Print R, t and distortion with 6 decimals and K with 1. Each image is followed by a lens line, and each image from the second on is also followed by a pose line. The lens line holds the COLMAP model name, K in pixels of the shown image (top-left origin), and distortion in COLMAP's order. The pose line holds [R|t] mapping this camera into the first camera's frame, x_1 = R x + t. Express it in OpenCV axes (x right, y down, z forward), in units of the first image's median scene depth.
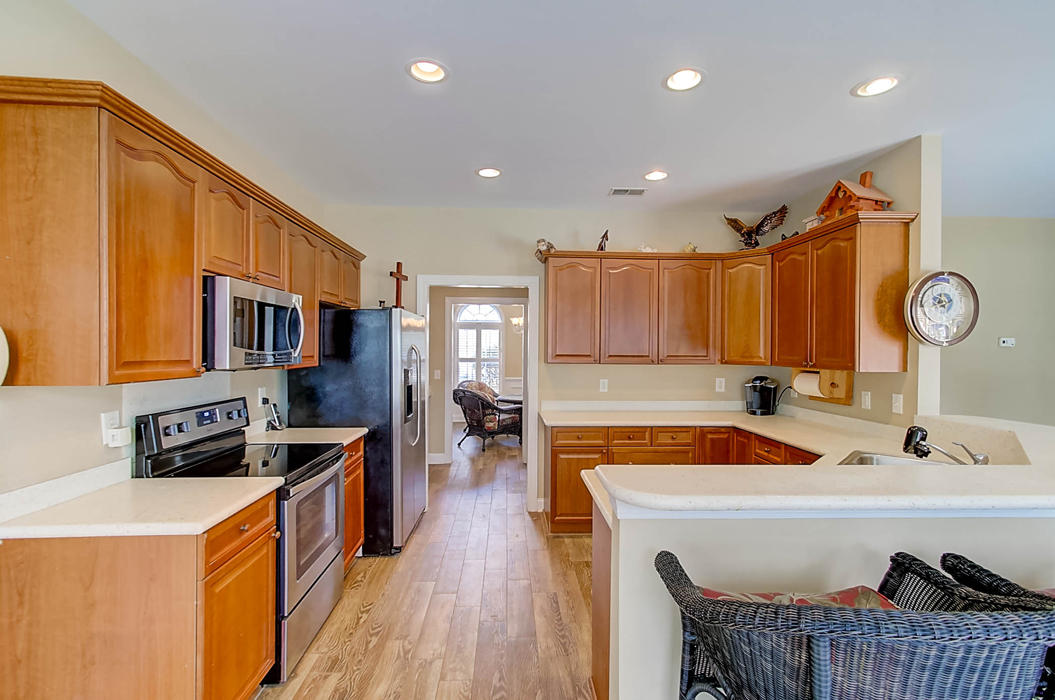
lens RADIAL K [[475.5, 0, 532.4], [0, 475.5, 352.9], [0, 0, 1]] dist [-0.001639, -0.000468]
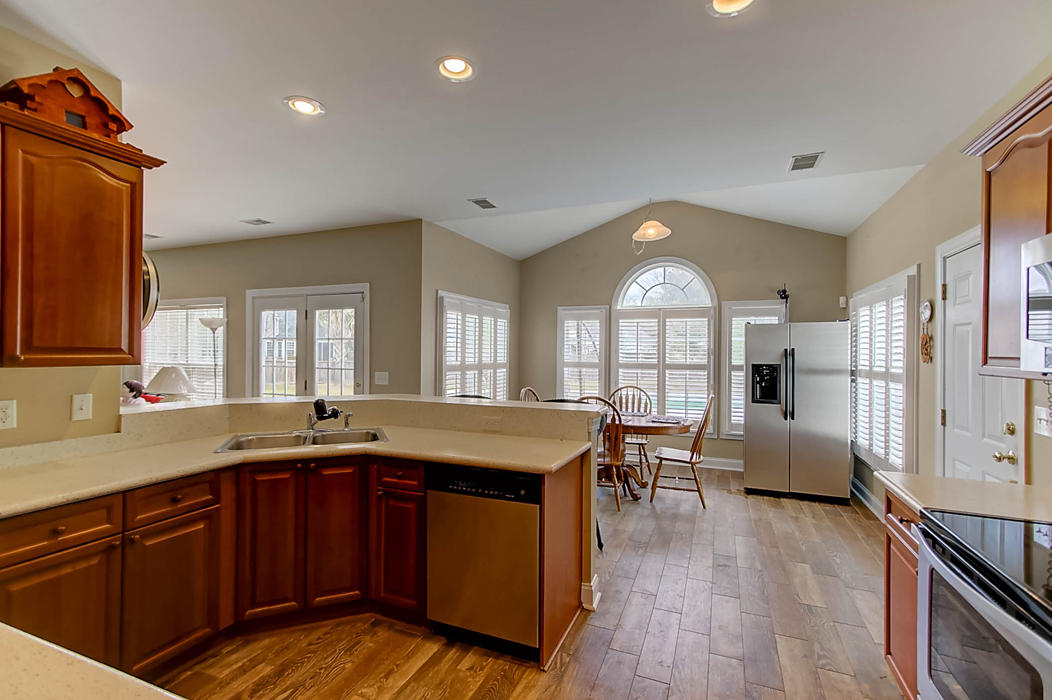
lens RADIAL K [[474.2, 0, 530.9], [0, 474.2, 352.9], [0, 0, 1]] dist [-0.001639, -0.000468]
pose [[-0.909076, -0.014438, 0.416380, -0.170877], [-0.010380, 0.999874, 0.012008, 0.003336], [-0.416501, 0.006594, -0.909111, 1.283151]]
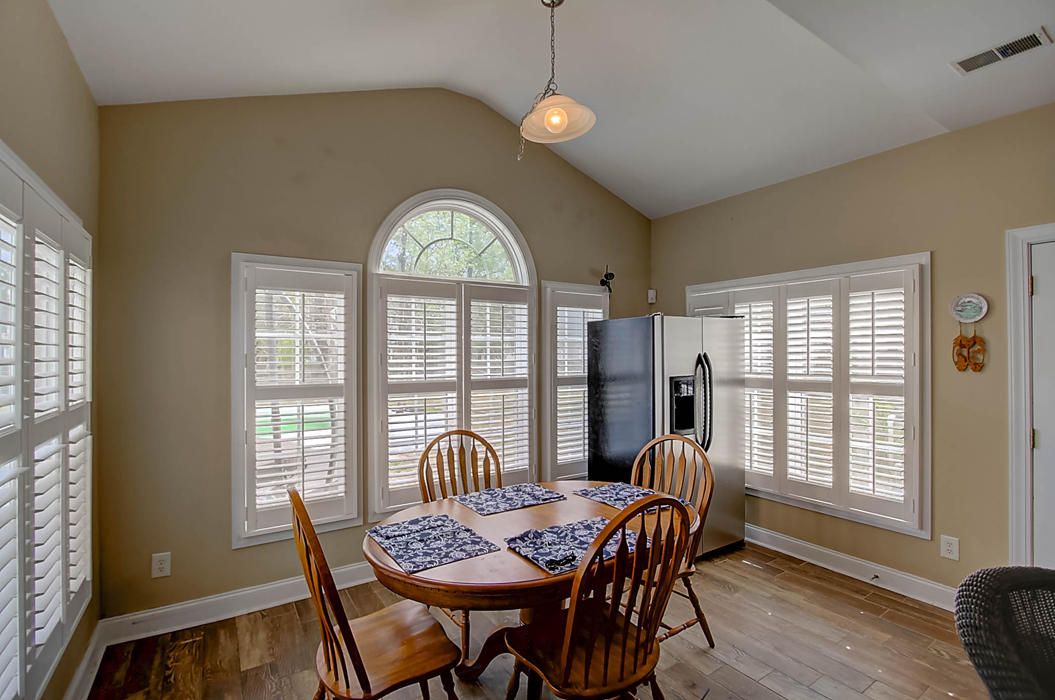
lens RADIAL K [[488.7, 0, 530.6], [0, 488.7, 353.1], [0, 0, 1]] dist [-0.002375, -0.000409]
pose [[-0.860888, -0.002486, -0.508788, 0.589015], [-0.005435, 0.999976, 0.004311, -0.003983], [0.508765, 0.006477, -0.860881, 0.342126]]
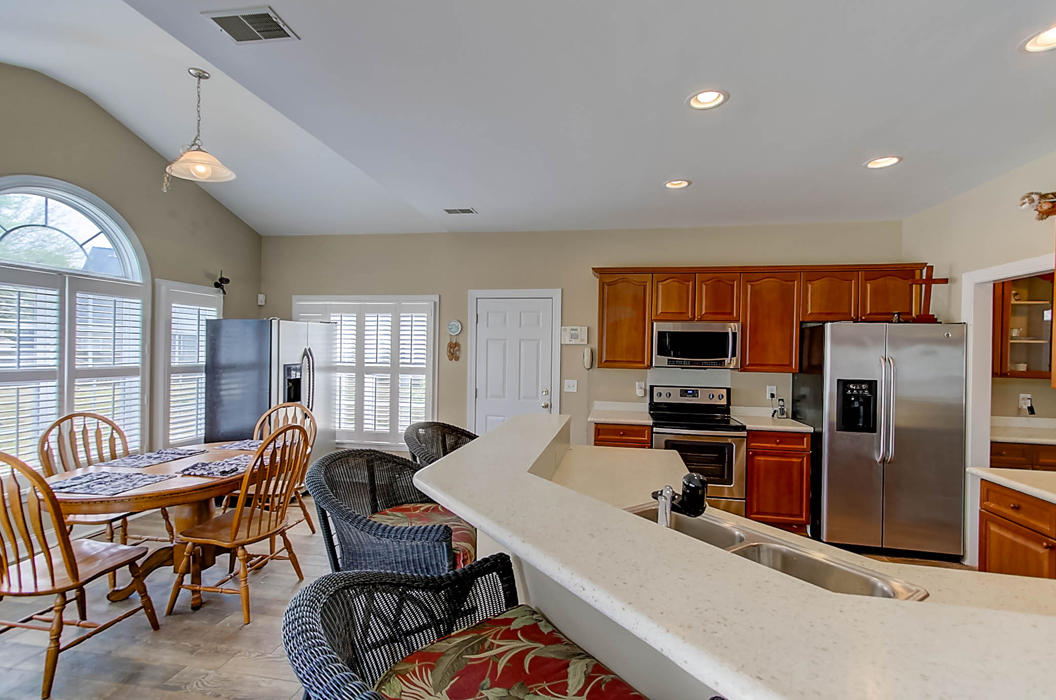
lens RADIAL K [[474.1, 0, 530.0], [0, 474.1, 354.1], [0, 0, 1]] dist [0.001886, 0.000213]
pose [[-0.226773, -0.003860, -0.973940, 0.988400], [-0.028954, 0.999577, 0.002781, -0.006031], [0.973517, 0.028830, -0.226789, 0.611284]]
